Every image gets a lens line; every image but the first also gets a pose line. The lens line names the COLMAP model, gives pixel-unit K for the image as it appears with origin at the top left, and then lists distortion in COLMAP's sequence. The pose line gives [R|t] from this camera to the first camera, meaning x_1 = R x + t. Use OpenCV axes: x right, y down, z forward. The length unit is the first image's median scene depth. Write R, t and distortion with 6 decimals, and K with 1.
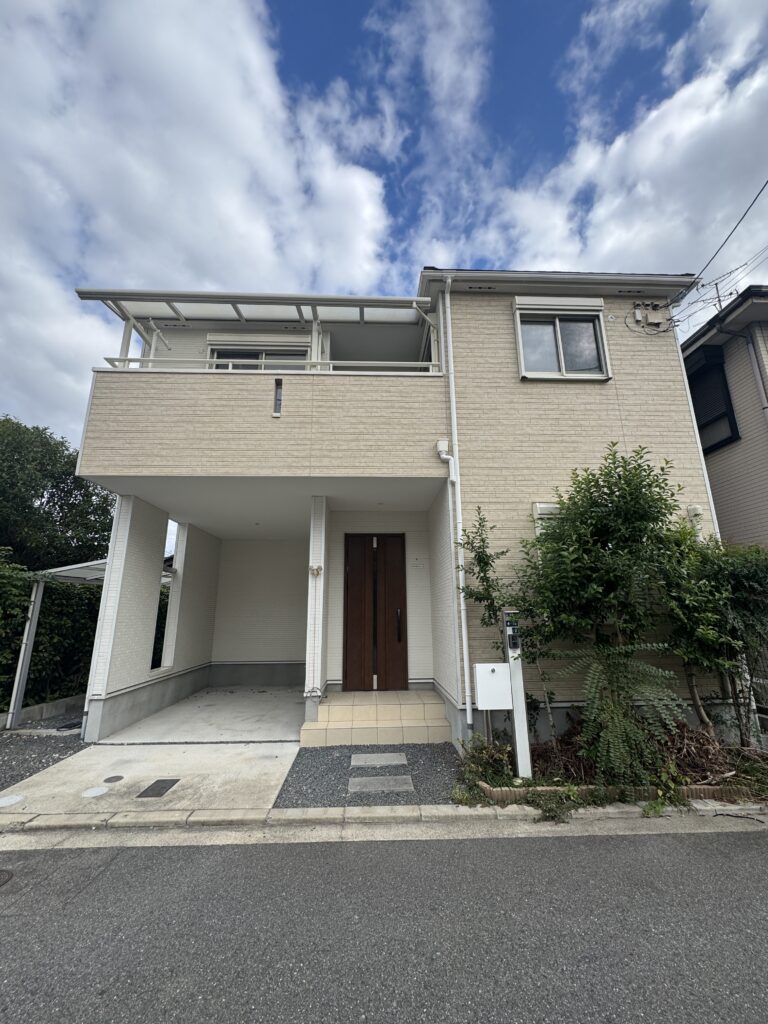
lens RADIAL K [[410.4, 0, 388.5], [0, 410.4, 512.1], [0, 0, 1]] dist [0.000649, -0.001158]
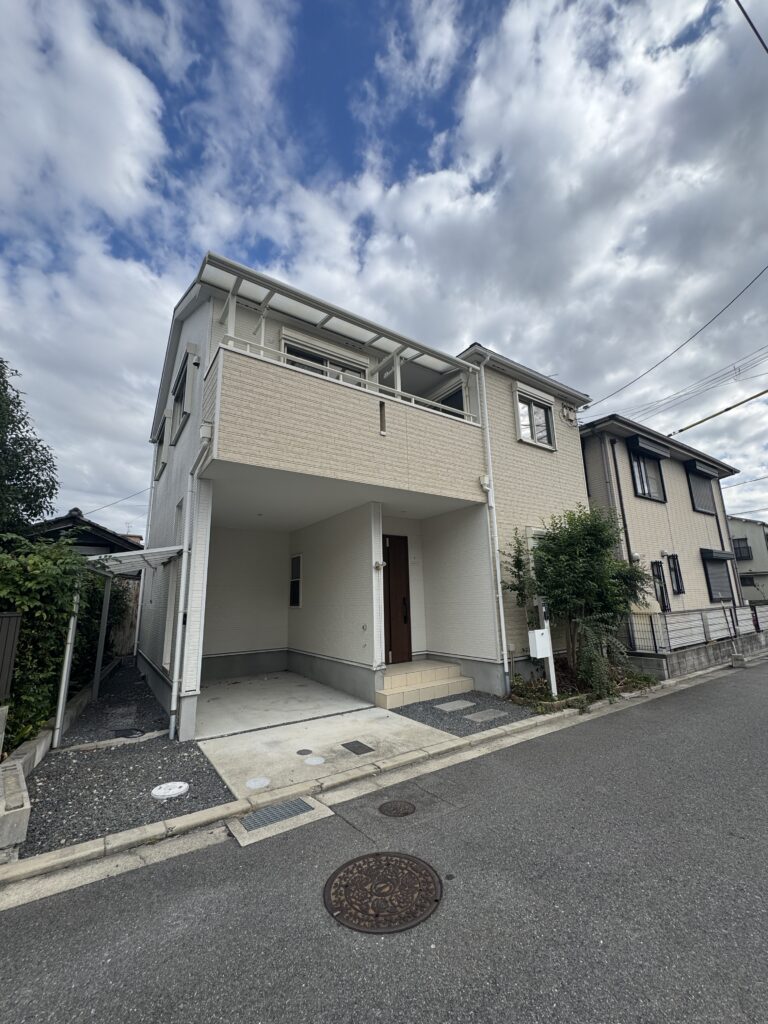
lens RADIAL K [[410.4, 0, 387.3], [0, 410.4, 512.7], [0, 0, 1]] dist [0.000649, -0.001158]
pose [[0.844713, 0.098943, 0.525994, -0.960166], [-0.110364, 0.993844, -0.009711, -0.000888], [-0.523717, -0.049847, 0.850433, -0.017809]]
